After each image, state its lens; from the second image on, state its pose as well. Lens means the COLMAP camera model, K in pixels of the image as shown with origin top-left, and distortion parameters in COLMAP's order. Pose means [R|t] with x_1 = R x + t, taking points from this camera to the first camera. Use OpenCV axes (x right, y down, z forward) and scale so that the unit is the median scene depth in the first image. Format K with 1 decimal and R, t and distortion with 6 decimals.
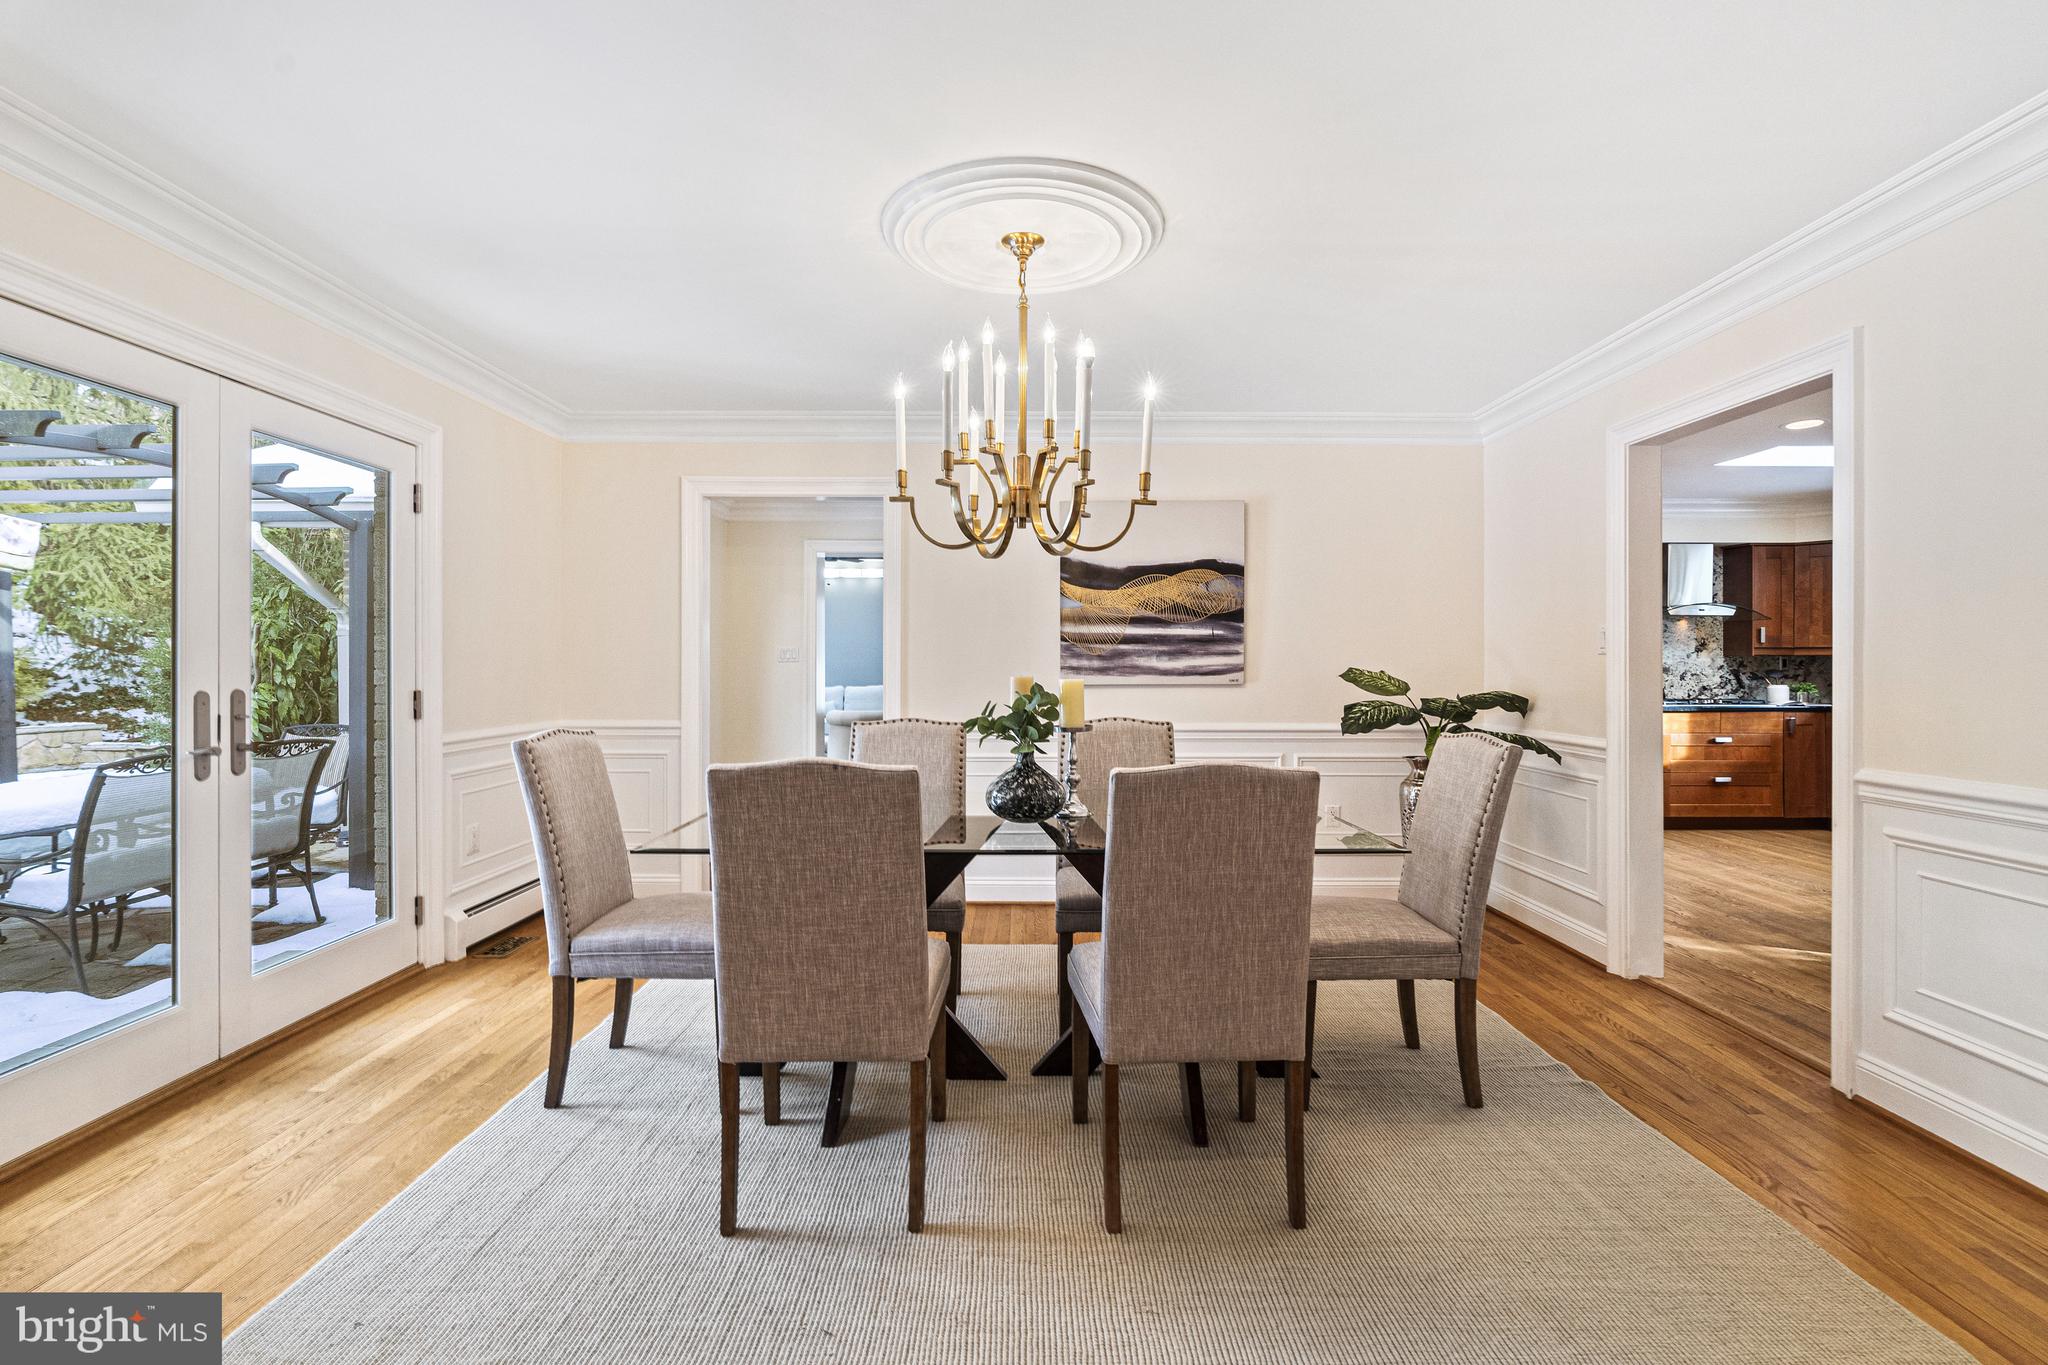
lens RADIAL K [[954.9, 0, 1027.9], [0, 954.9, 671.1], [0, 0, 1]] dist [-0.008875, 0.000715]
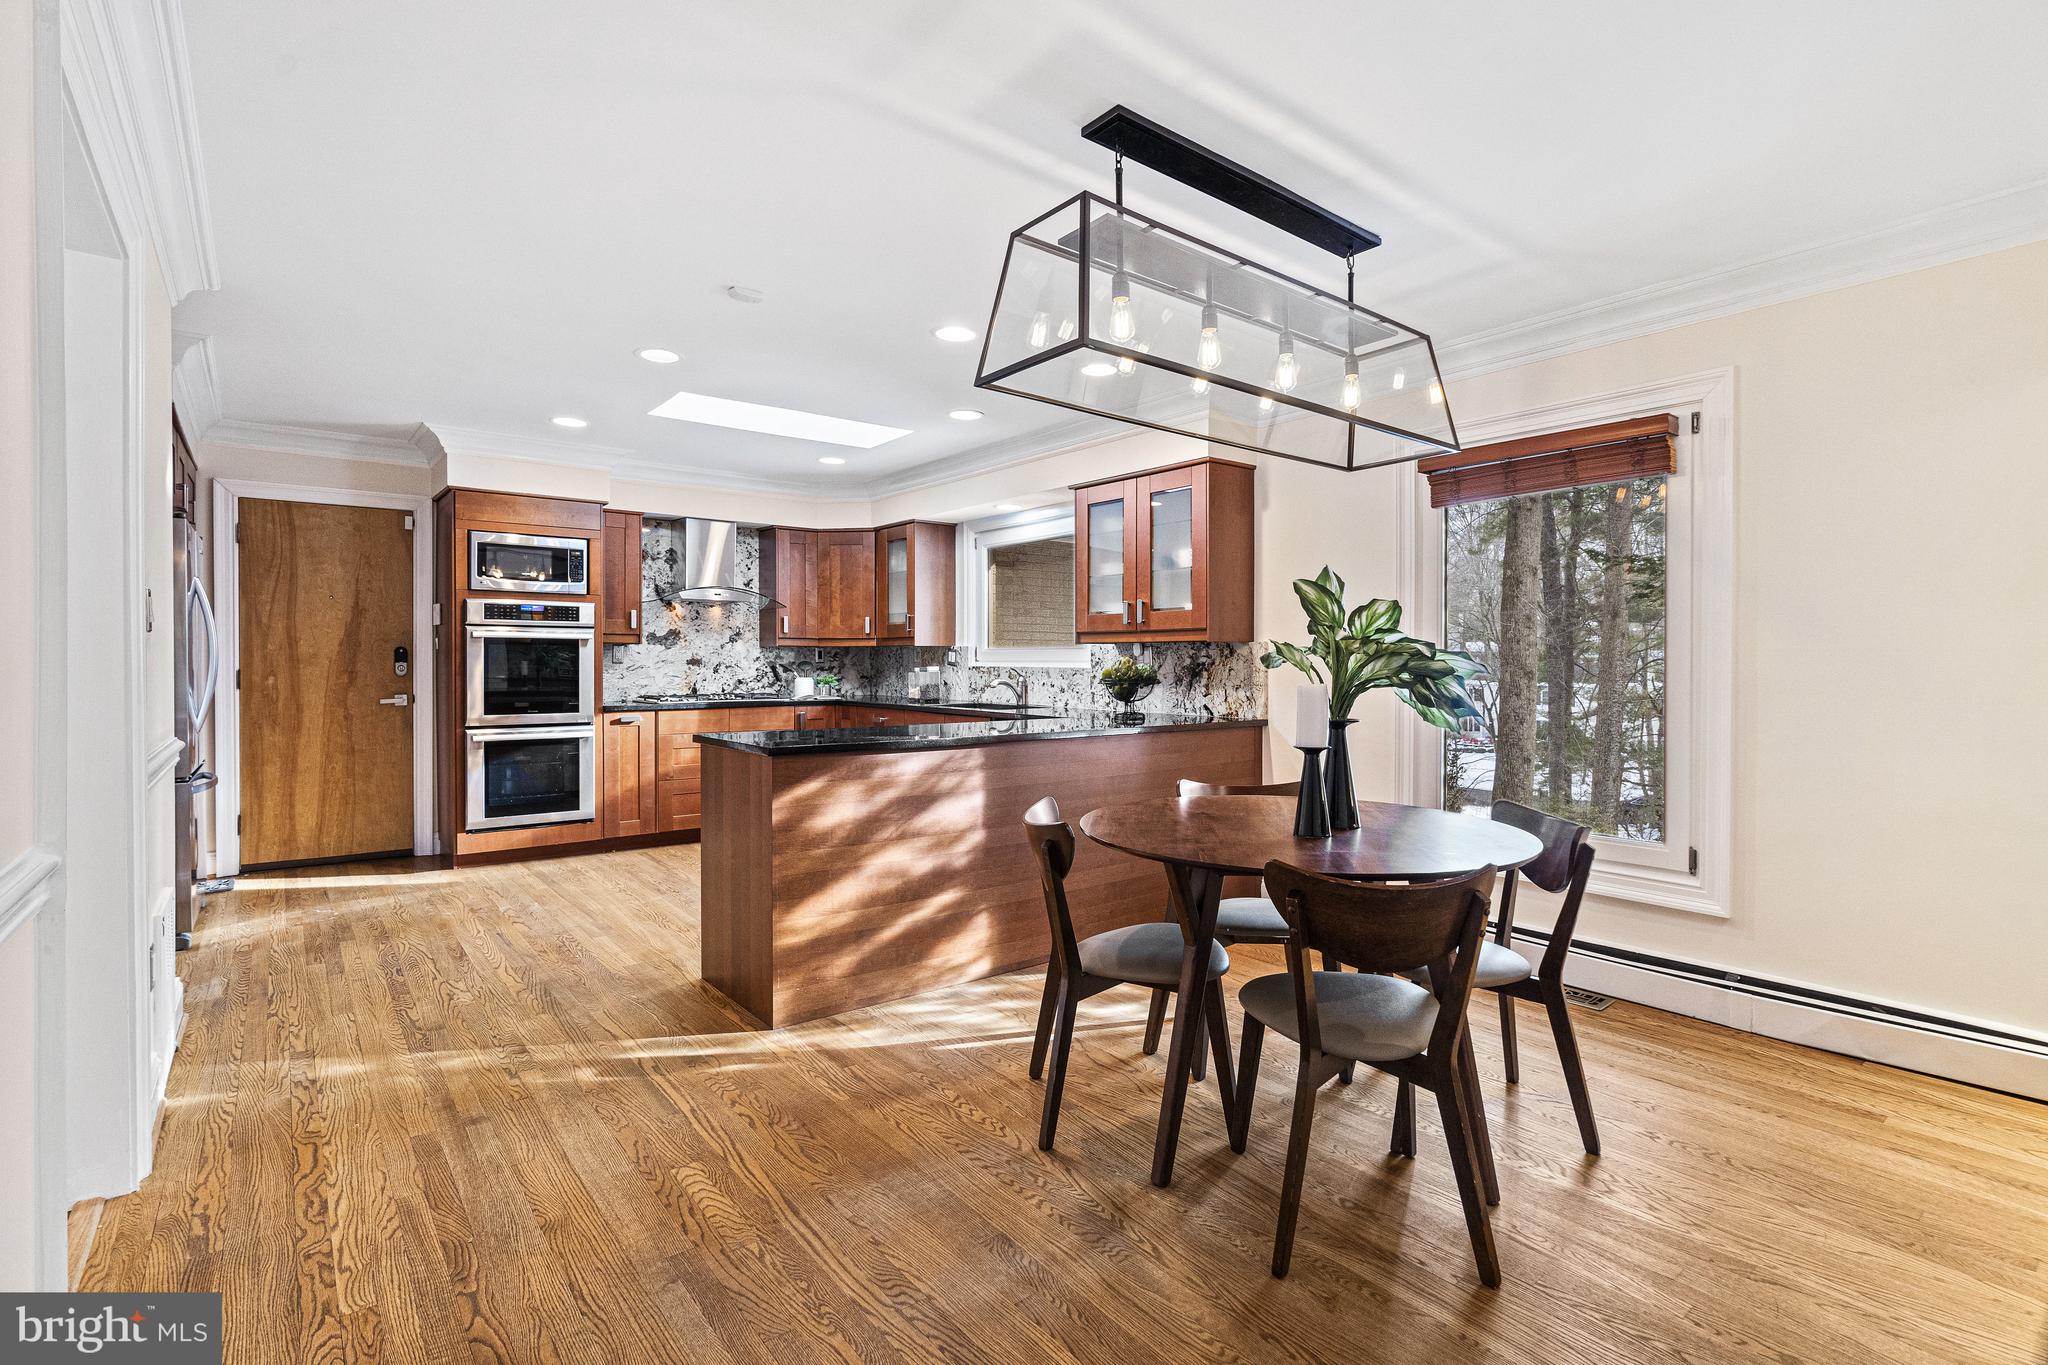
lens RADIAL K [[954.9, 0, 1024.2], [0, 954.9, 671.0], [0, 0, 1]] dist [-0.008875, 0.000715]
pose [[0.787809, -0.008250, 0.615864, 0.361935], [0.006620, 0.999966, 0.004927, 0.005029], [-0.615884, 0.000195, 0.787837, 0.107161]]
